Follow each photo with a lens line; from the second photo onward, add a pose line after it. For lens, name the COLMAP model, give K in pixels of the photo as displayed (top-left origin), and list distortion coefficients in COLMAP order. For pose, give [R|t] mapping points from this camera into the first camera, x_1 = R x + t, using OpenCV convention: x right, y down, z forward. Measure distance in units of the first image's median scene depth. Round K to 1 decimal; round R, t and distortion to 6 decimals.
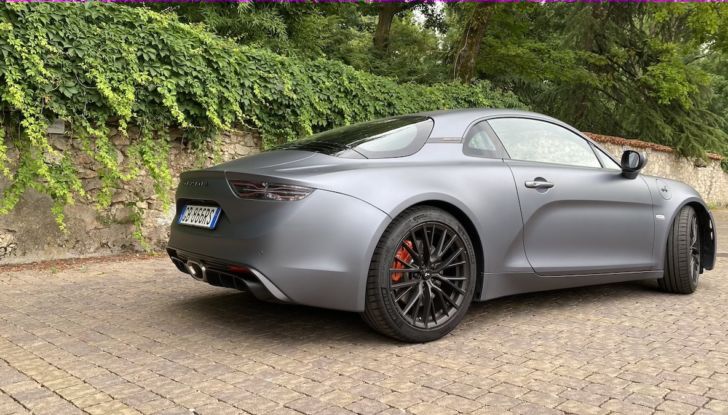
lens RADIAL K [[607.4, 0, 375.5], [0, 607.4, 199.4], [0, 0, 1]] dist [0.012034, -0.011396]
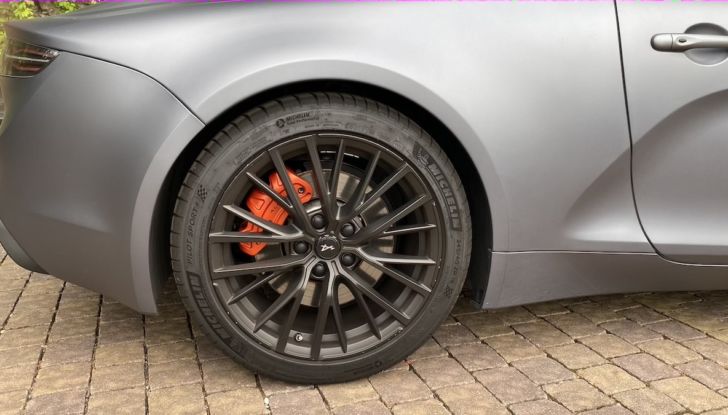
lens RADIAL K [[614.6, 0, 364.0], [0, 614.6, 207.5], [0, 0, 1]] dist [-0.003152, 0.004440]
pose [[0.891647, 0.118365, -0.436984, 0.147327], [-0.013461, 0.971722, 0.235742, -0.006445], [0.452531, -0.204317, 0.868027, 0.299826]]
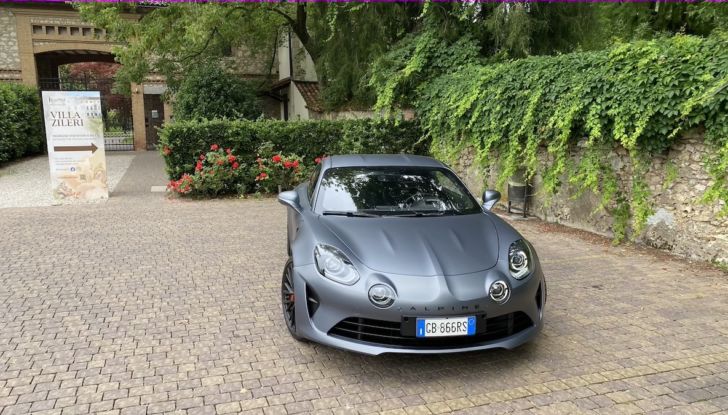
lens RADIAL K [[567.5, 0, 364.0], [0, 567.5, 207.5], [0, 0, 1]] dist [0.094107, -0.190990]
pose [[-0.473119, 0.126432, -0.871880, 0.925484], [-0.026925, 0.987112, 0.157752, -0.159538], [0.880587, 0.098111, -0.463617, 1.118389]]
